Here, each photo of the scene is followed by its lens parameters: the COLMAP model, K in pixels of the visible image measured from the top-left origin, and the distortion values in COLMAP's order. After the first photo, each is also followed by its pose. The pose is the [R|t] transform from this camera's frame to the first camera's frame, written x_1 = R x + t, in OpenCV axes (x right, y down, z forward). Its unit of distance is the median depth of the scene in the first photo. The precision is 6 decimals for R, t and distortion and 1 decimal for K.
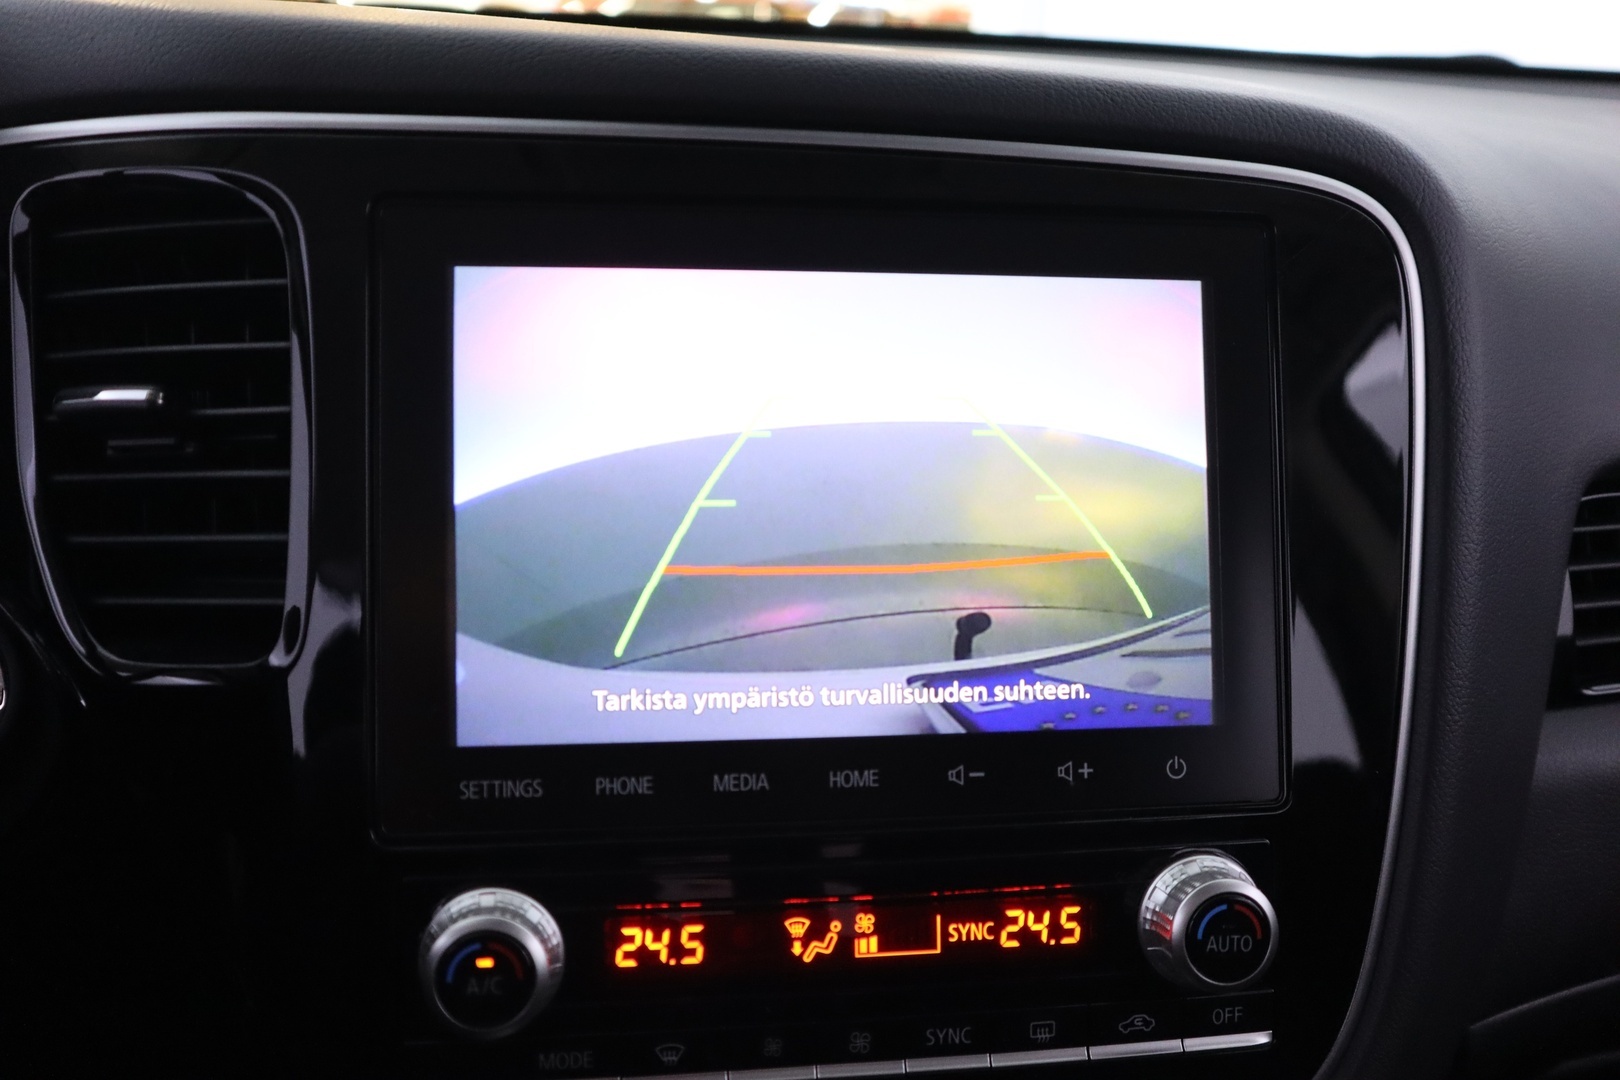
lens RADIAL K [[1365.0, 0, 810.0], [0, 1365.0, 540.0], [0, 0, 1]] dist [-0.005016, -0.000232]
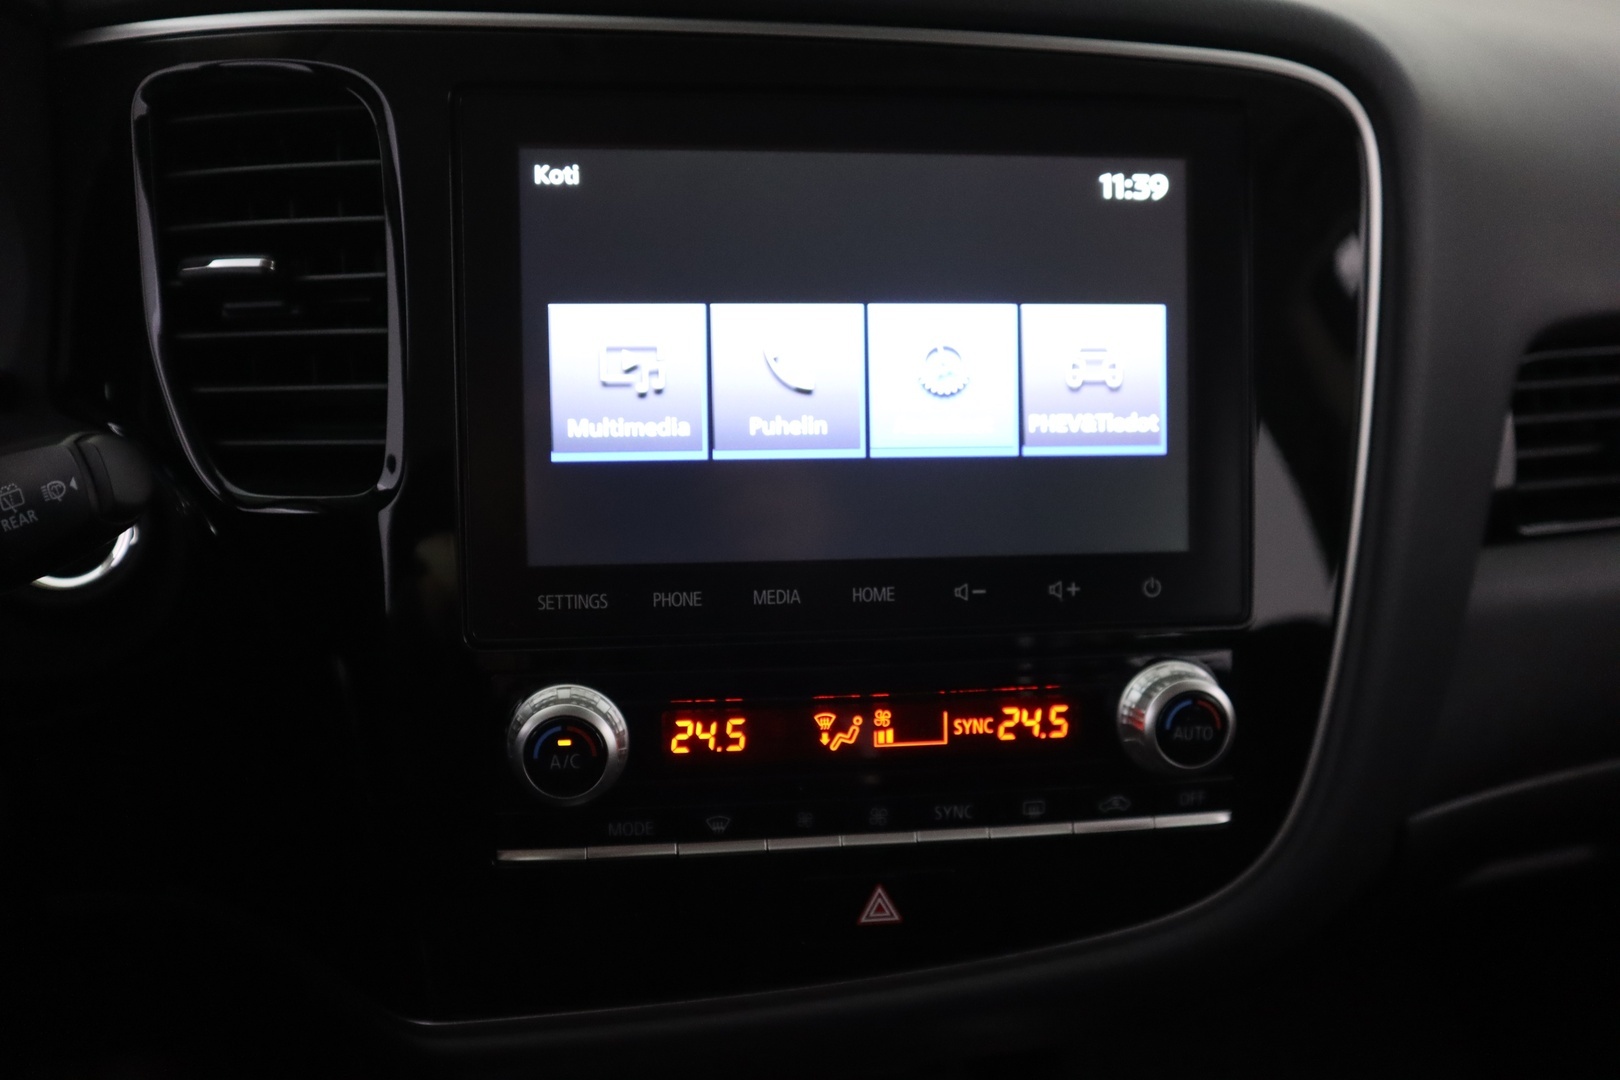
lens RADIAL K [[1365.0, 0, 810.0], [0, 1365.0, 540.0], [0, 0, 1]] dist [-0.005016, -0.000232]
pose [[0.999983, -0.002500, -0.005237, -0.015671], [0.002901, 0.996950, 0.077983, 0.037194], [0.005026, -0.077997, 0.996941, -0.157216]]
